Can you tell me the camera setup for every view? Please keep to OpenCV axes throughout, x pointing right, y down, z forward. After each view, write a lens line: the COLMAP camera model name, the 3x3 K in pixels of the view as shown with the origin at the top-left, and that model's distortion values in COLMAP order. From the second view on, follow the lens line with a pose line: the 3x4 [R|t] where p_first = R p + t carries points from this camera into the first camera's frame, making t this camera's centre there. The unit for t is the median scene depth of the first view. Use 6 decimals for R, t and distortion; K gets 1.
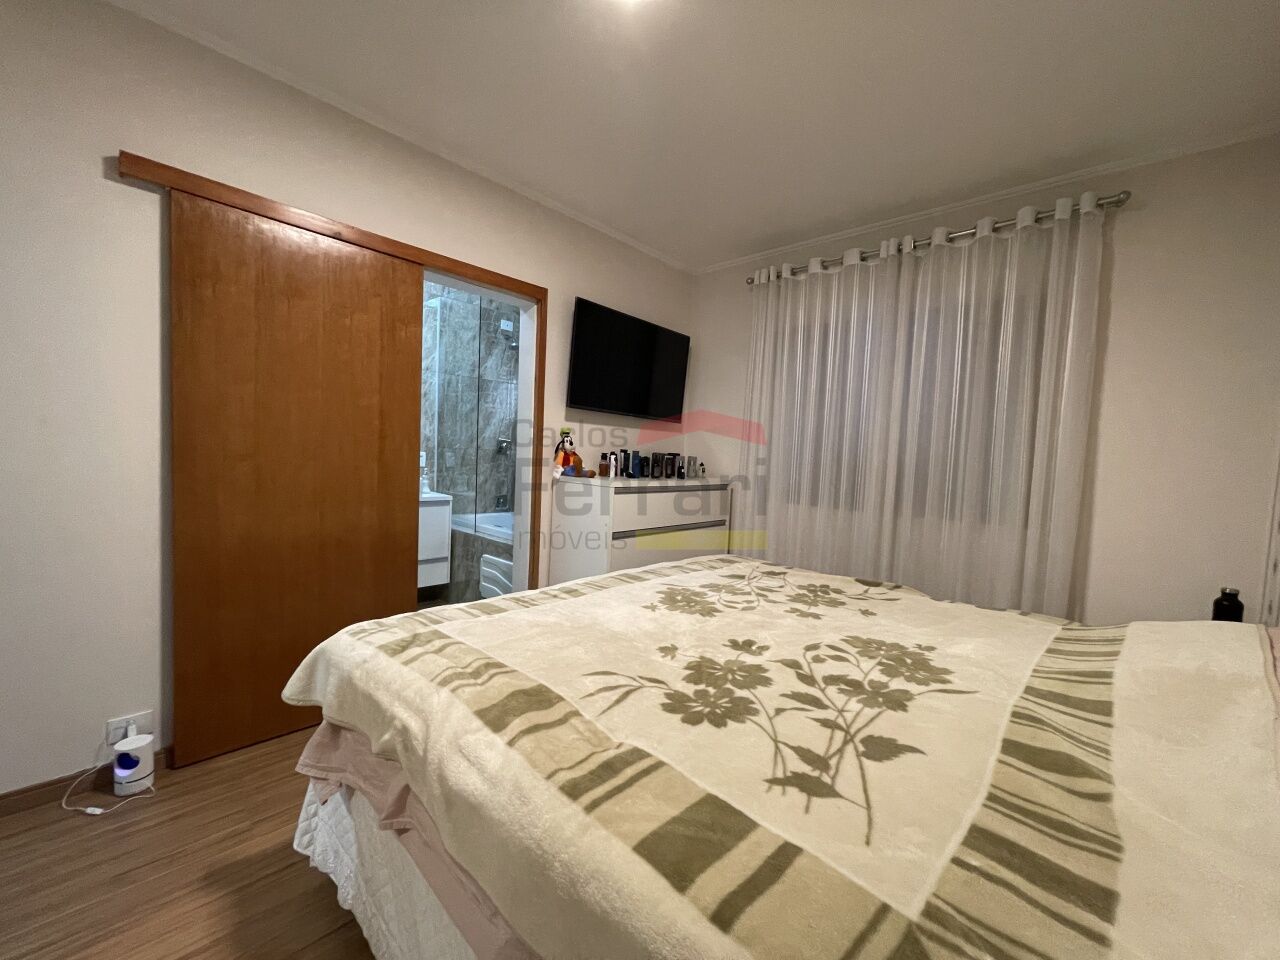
lens RADIAL K [[517.9, 0, 640.0], [0, 517.9, 480.0], [0, 0, 1]] dist [-0.002777, 0.000136]
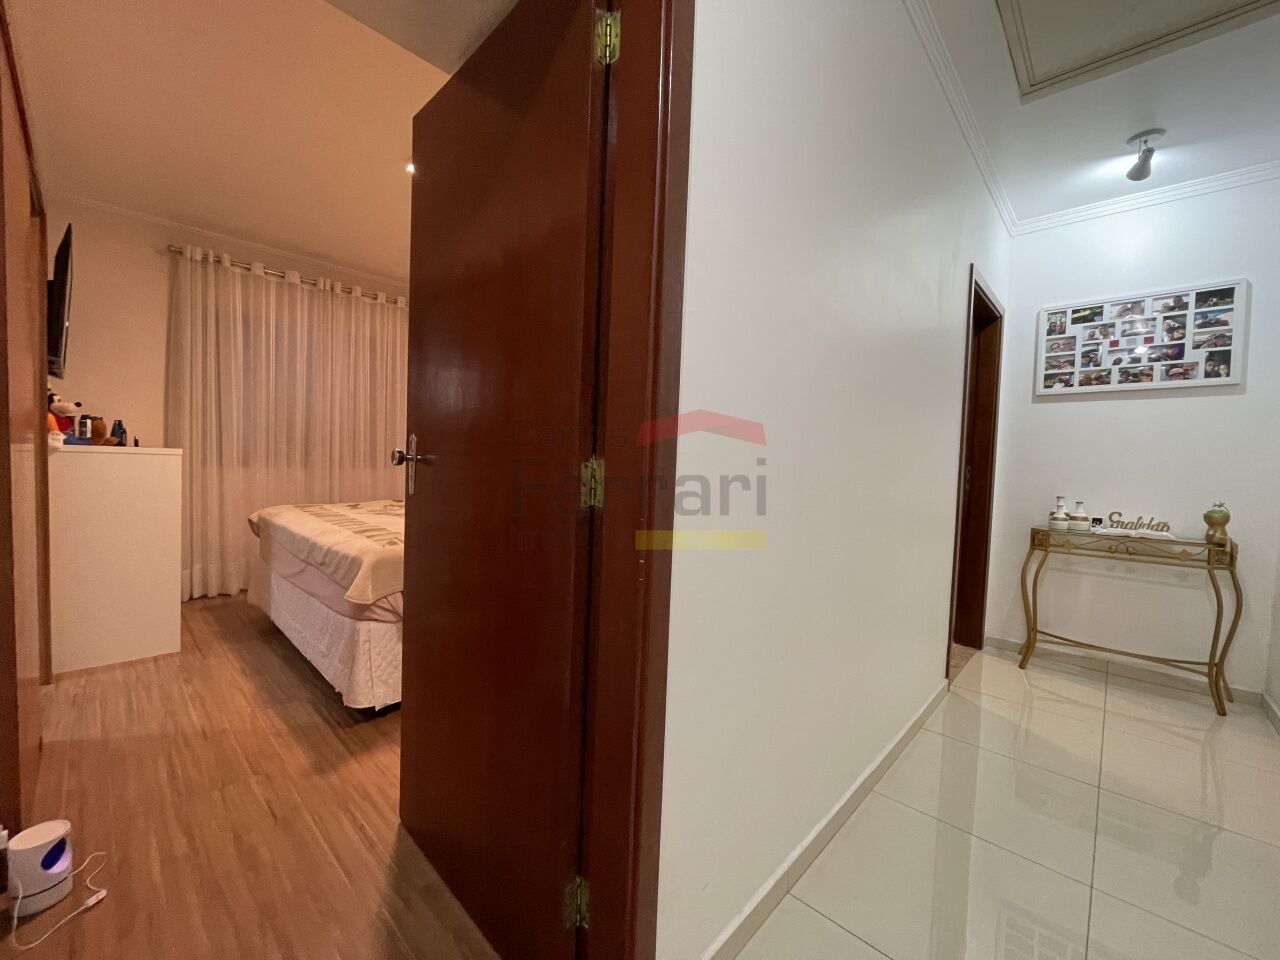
lens RADIAL K [[512.4, 0, 640.0], [0, 512.4, 480.0], [0, 0, 1]] dist [0.001388, 0.000281]
pose [[0.001496, -0.086299, 0.996268, -1.655320], [0.014178, 0.996171, 0.086270, -0.017127], [-0.999898, 0.013996, 0.002714, 0.195738]]
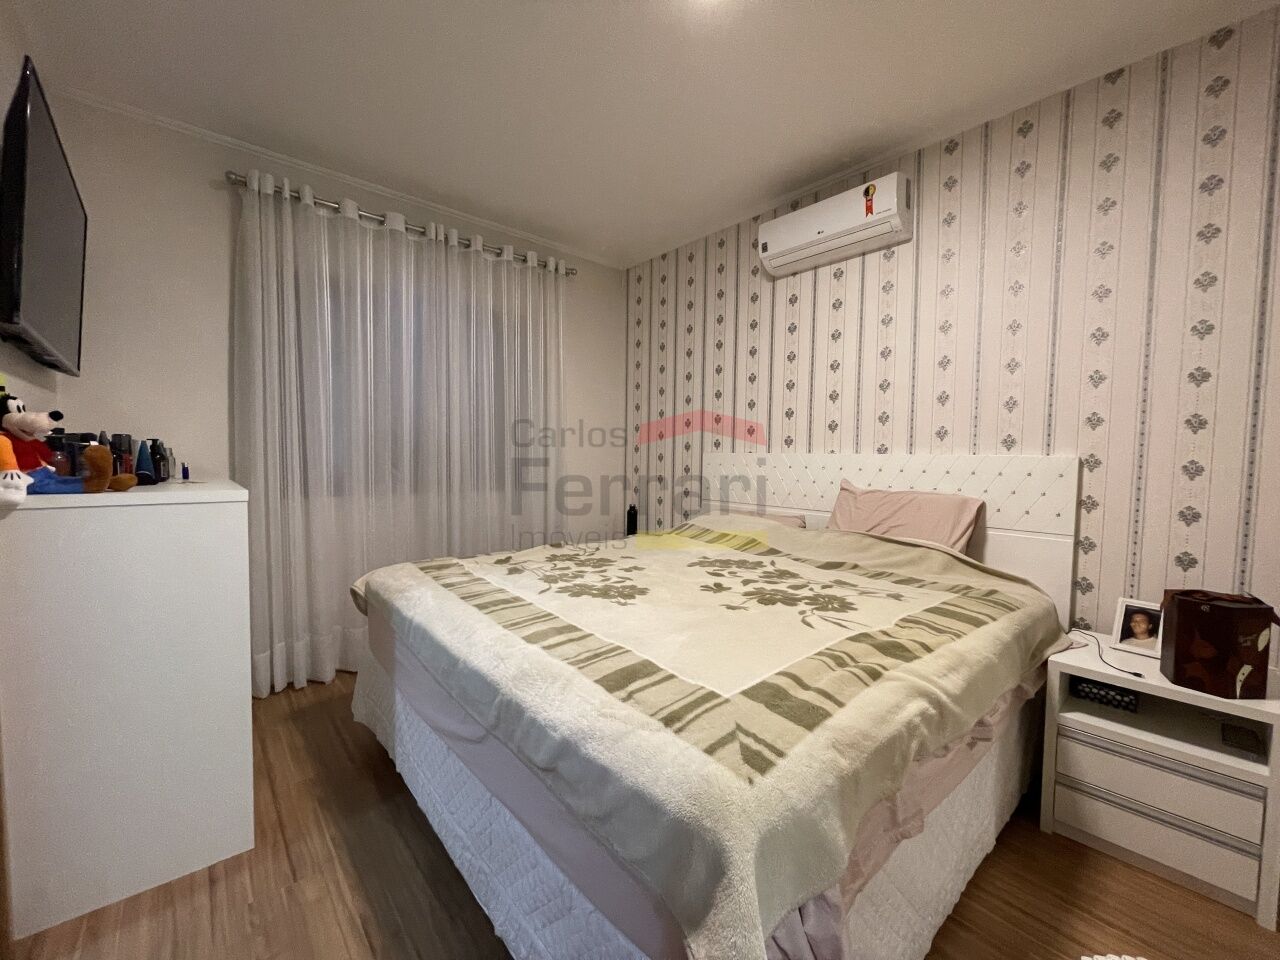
lens RADIAL K [[517.9, 0, 640.0], [0, 517.9, 480.0], [0, 0, 1]] dist [-0.002777, 0.000136]
pose [[0.102896, -0.094895, 0.990155, -0.879566], [0.044167, 0.994893, 0.090759, -0.063040], [-0.993711, 0.034394, 0.106561, 0.845926]]
